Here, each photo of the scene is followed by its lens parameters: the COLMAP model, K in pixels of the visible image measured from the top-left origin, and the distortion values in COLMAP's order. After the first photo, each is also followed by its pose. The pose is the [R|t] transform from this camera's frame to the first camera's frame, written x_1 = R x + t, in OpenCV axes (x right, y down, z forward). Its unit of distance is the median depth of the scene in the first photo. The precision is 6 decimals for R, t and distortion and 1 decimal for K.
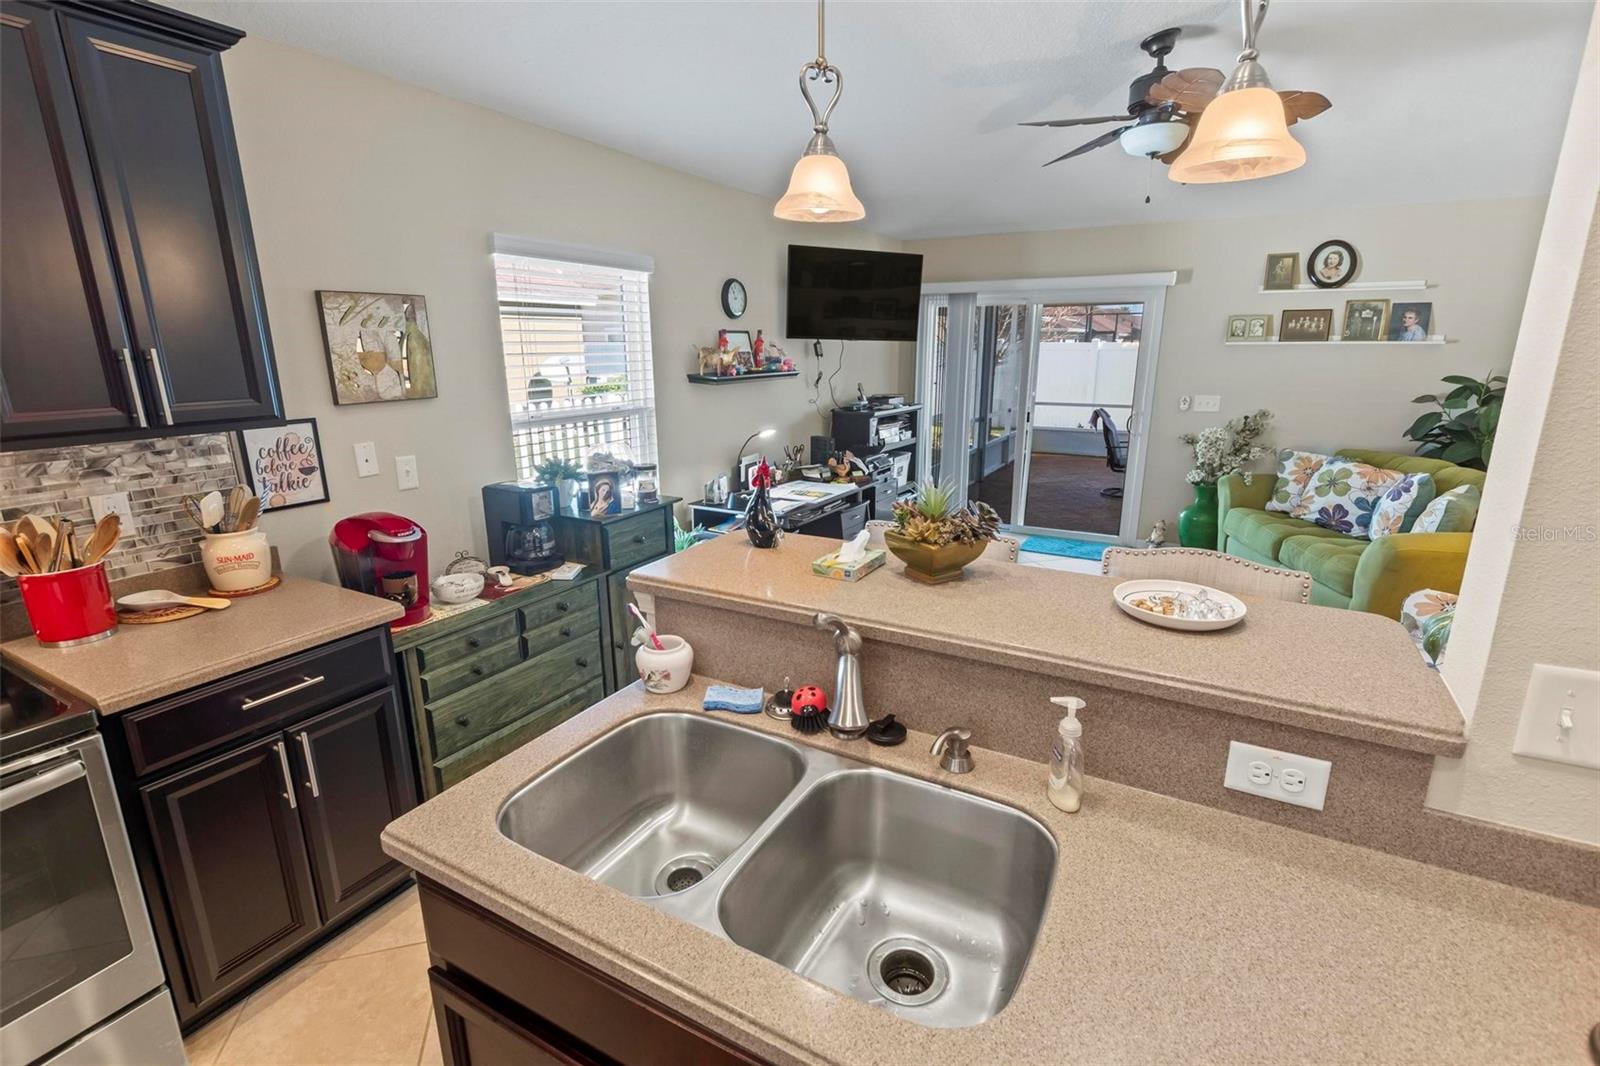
lens RADIAL K [[730.2, 0, 796.3], [0, 730.2, 536.9], [0, 0, 1]] dist [-0.002232, -0.001807]
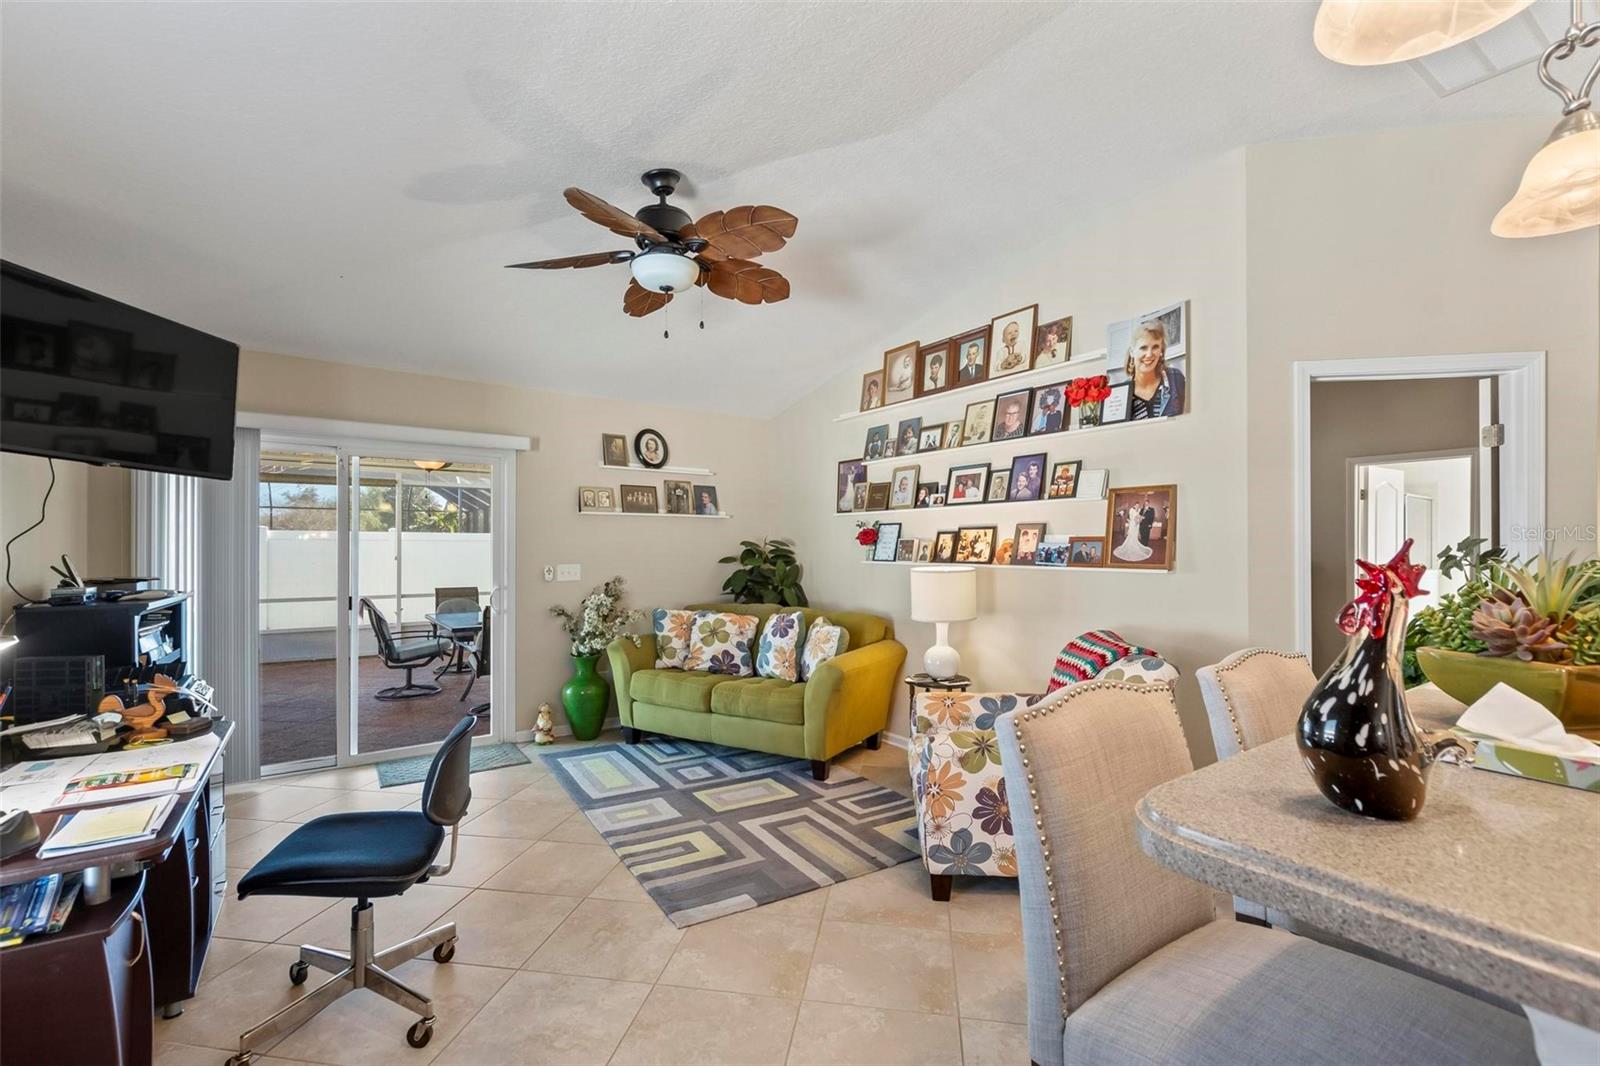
lens RADIAL K [[696.9, 0, 802.5], [0, 696.9, 545.4], [0, 0, 1]] dist [0.003609, -0.001120]
pose [[0.420702, 0.007870, 0.907165, -0.167167], [0.227896, 0.966980, -0.114076, -0.048235], [-0.878108, 0.254731, 0.405016, 0.397250]]
